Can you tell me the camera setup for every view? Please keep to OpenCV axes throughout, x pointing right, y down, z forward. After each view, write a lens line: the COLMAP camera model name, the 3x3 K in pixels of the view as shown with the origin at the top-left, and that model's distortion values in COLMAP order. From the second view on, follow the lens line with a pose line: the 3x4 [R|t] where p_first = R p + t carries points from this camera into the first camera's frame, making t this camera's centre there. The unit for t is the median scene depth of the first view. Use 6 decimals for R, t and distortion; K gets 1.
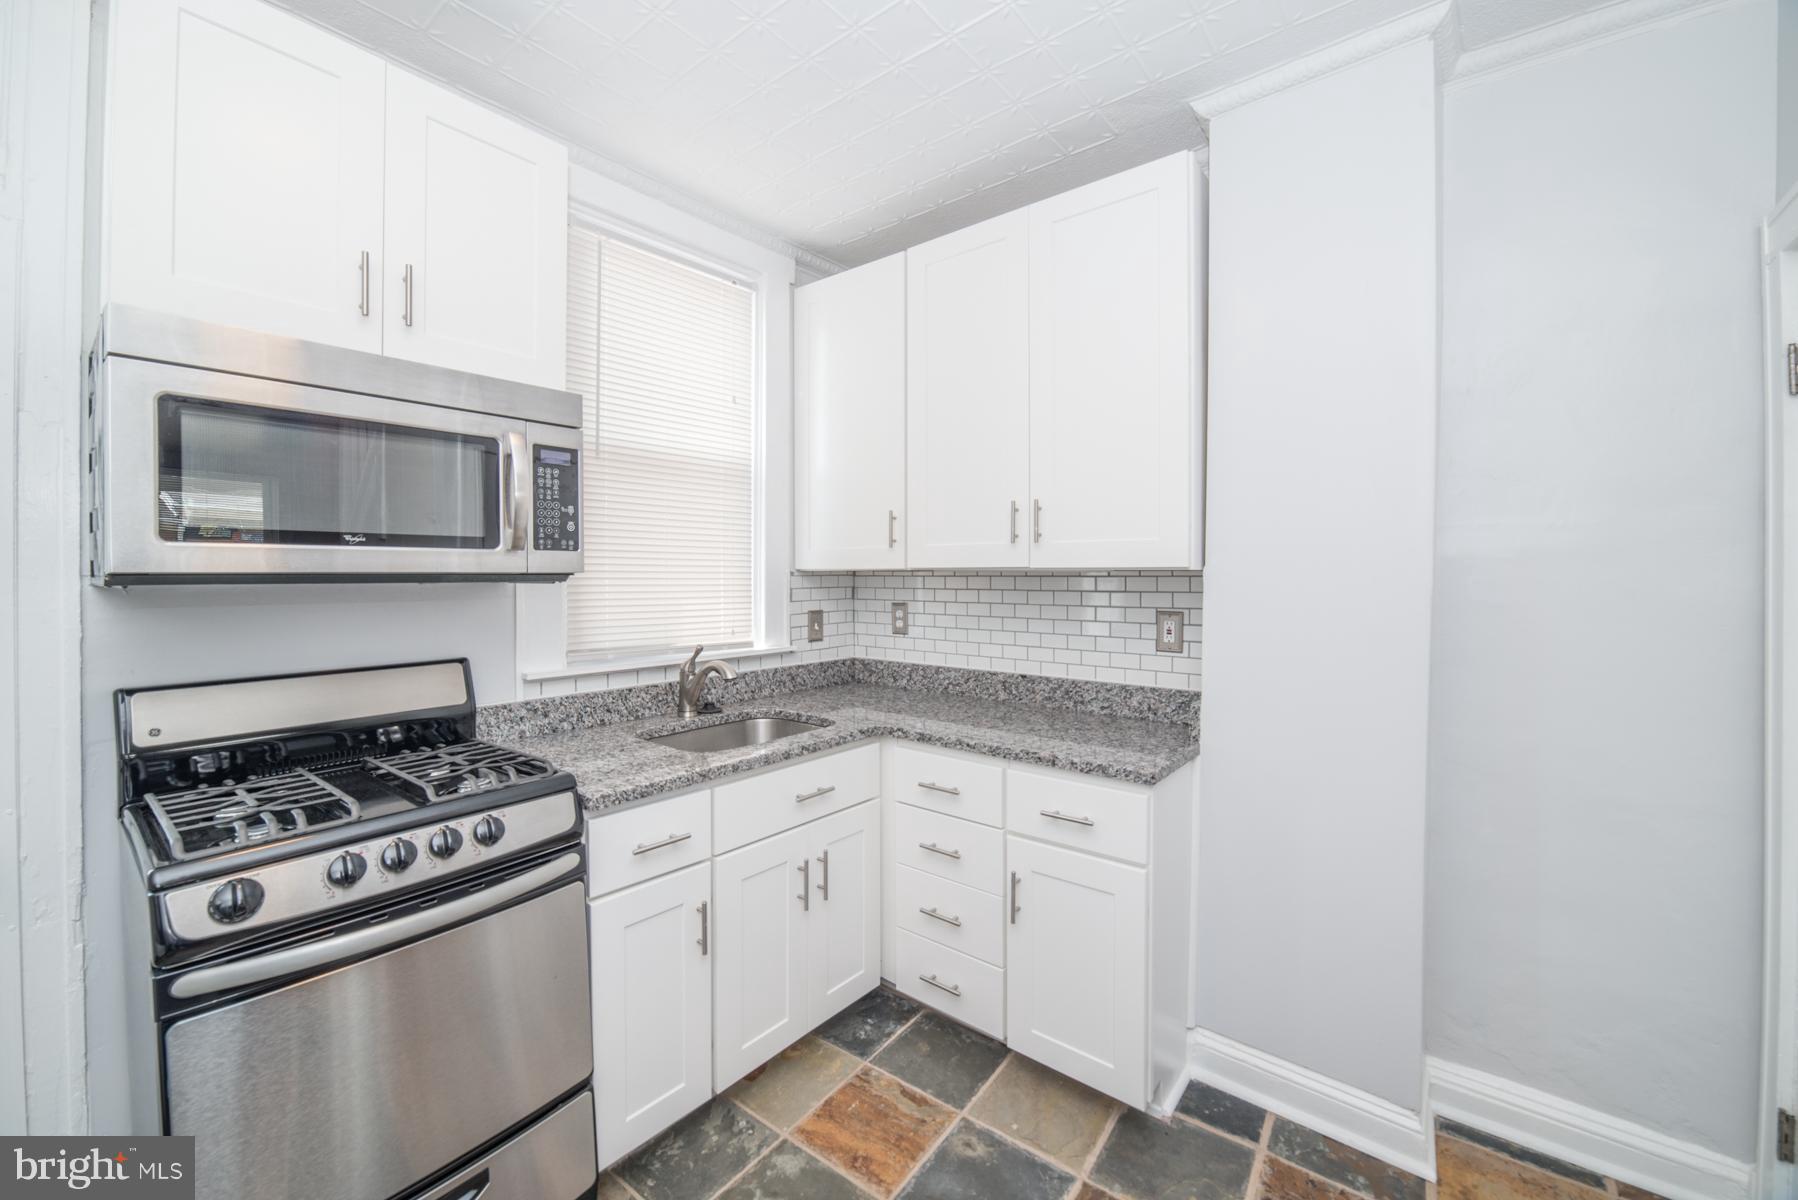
lens RADIAL K [[711.3, 0, 899.2], [0, 711.3, 581.8], [0, 0, 1]] dist [-0.025622, 0.007128]
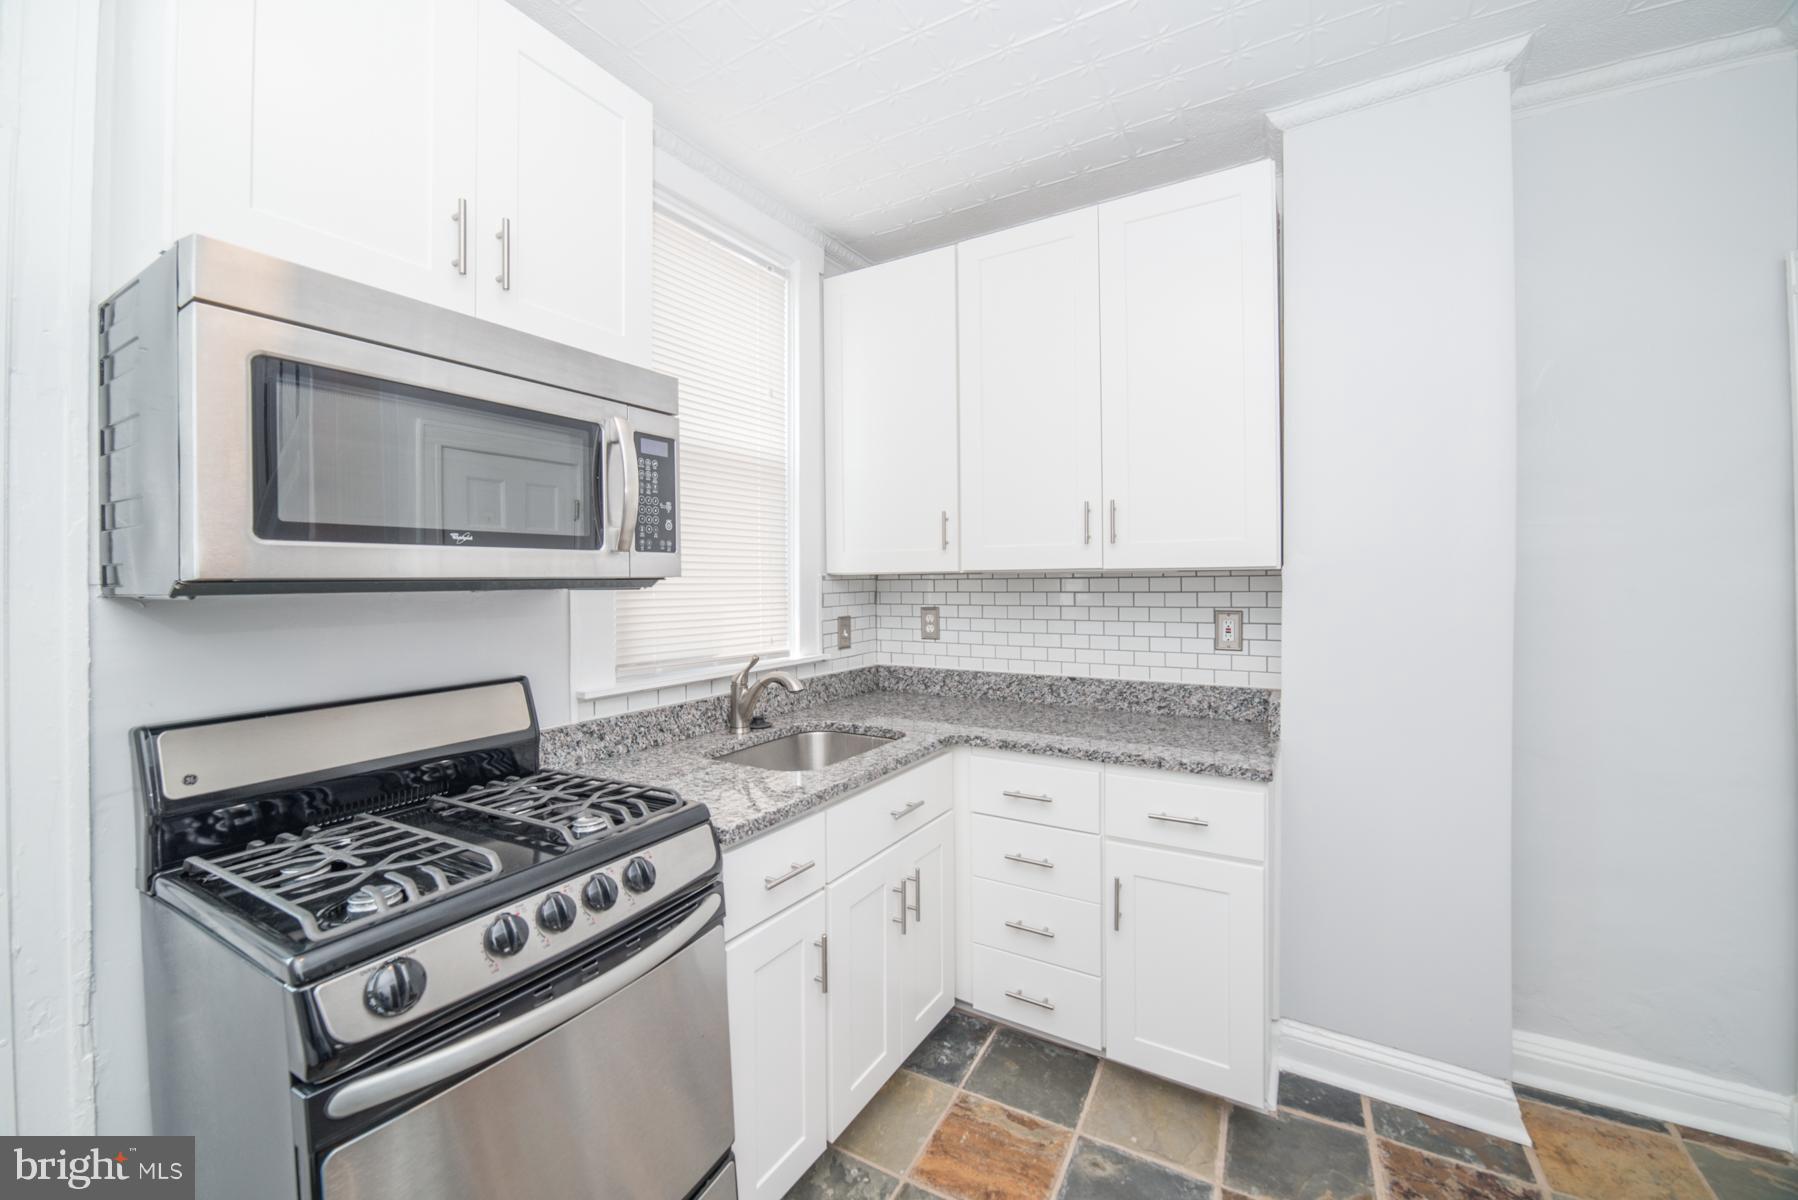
lens RADIAL K [[711.3, 0, 899.2], [0, 711.3, 581.8], [0, 0, 1]] dist [-0.025622, 0.007128]
pose [[0.990462, -0.010328, 0.137401, -0.273476], [0.011444, 0.999908, -0.007336, 0.002866], [-0.137312, 0.008838, 0.990488, 0.068513]]
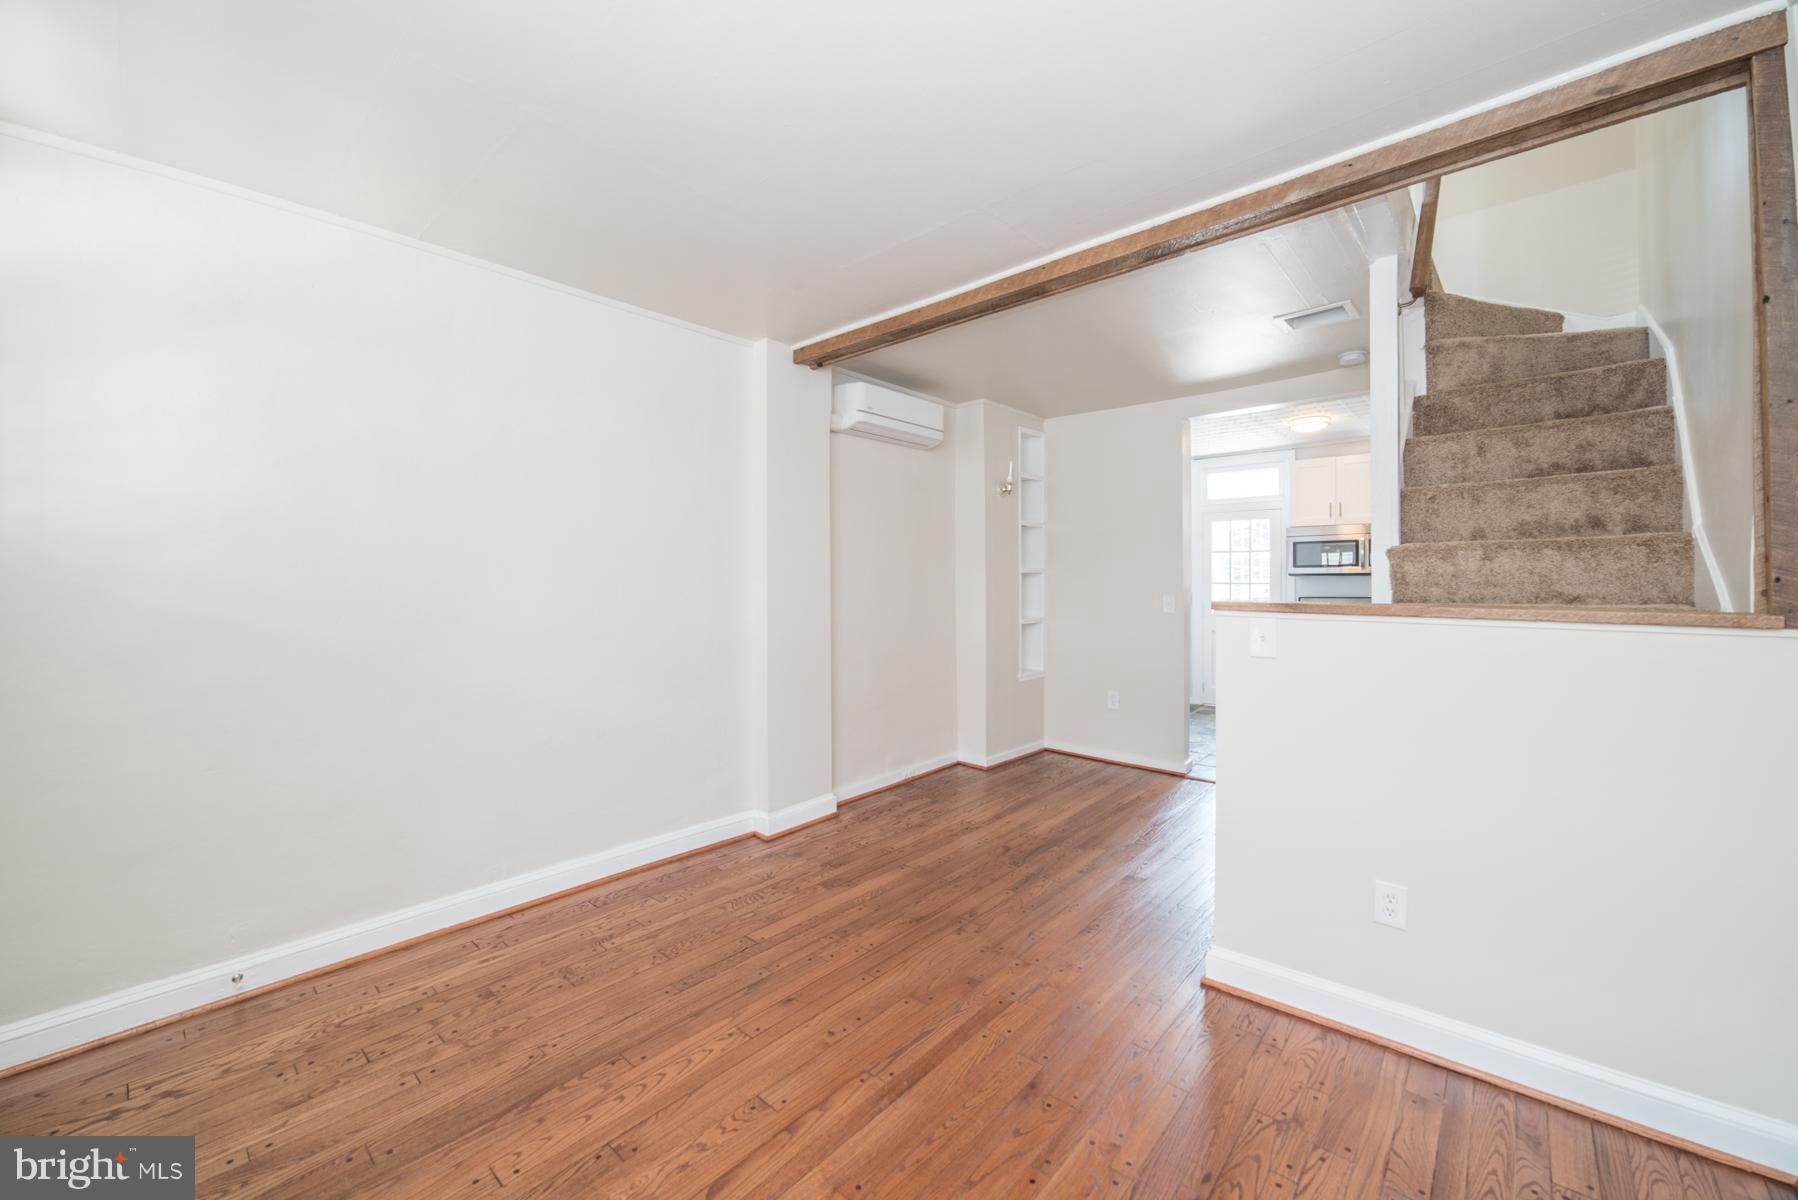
lens RADIAL K [[711.3, 0, 899.2], [0, 711.3, 581.8], [0, 0, 1]] dist [-0.025622, 0.007128]
pose [[-0.049586, 0.002929, -0.998766, 2.989110], [-0.008230, 0.999961, 0.003341, 0.039729], [0.998736, 0.008386, -0.049560, -1.185177]]
